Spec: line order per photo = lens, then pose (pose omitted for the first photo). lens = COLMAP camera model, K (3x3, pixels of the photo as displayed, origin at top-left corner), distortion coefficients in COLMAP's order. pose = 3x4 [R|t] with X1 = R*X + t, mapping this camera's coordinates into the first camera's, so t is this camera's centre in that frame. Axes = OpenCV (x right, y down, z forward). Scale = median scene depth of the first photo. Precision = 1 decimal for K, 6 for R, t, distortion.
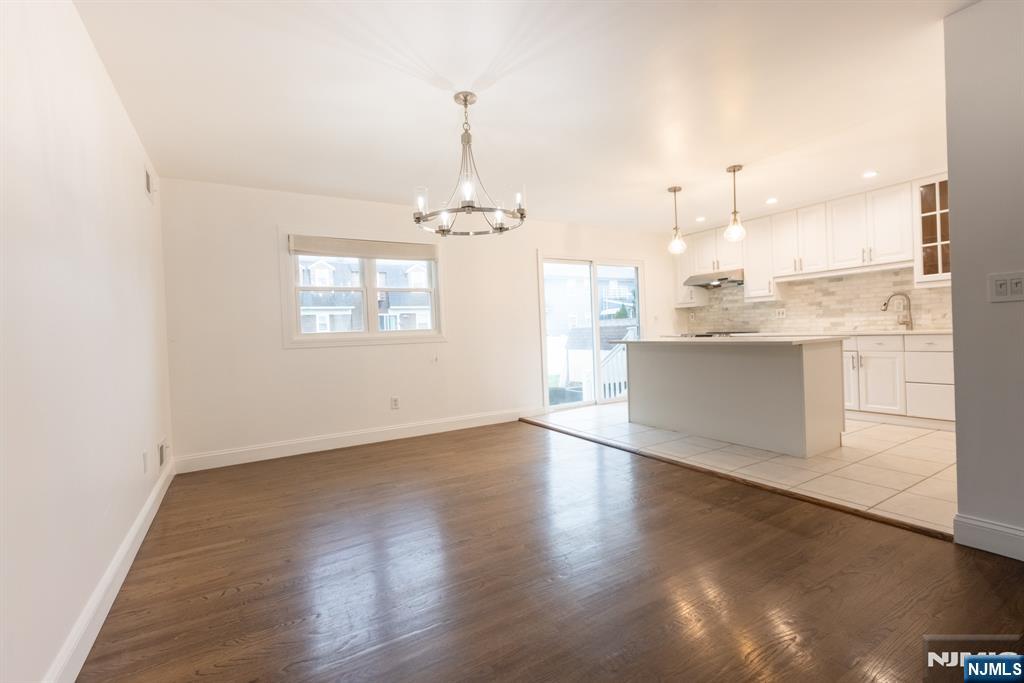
lens RADIAL K [[454.7, 0, 512.3], [0, 454.7, 337.1], [0, 0, 1]] dist [0.000700, 0.000513]
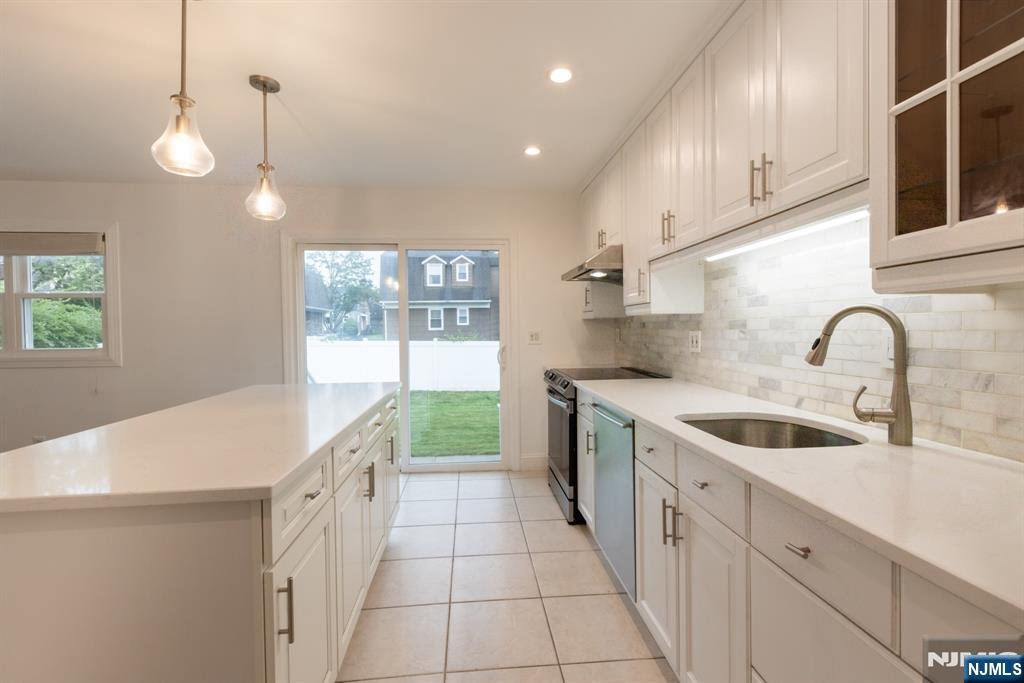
lens RADIAL K [[454.7, 0, 512.3], [0, 454.7, 337.1], [0, 0, 1]] dist [0.000700, 0.000513]
pose [[0.901478, 0.038364, -0.431121, 0.625962], [-0.030039, 0.999208, 0.026104, -0.063548], [0.431781, -0.010582, 0.901916, 0.530458]]
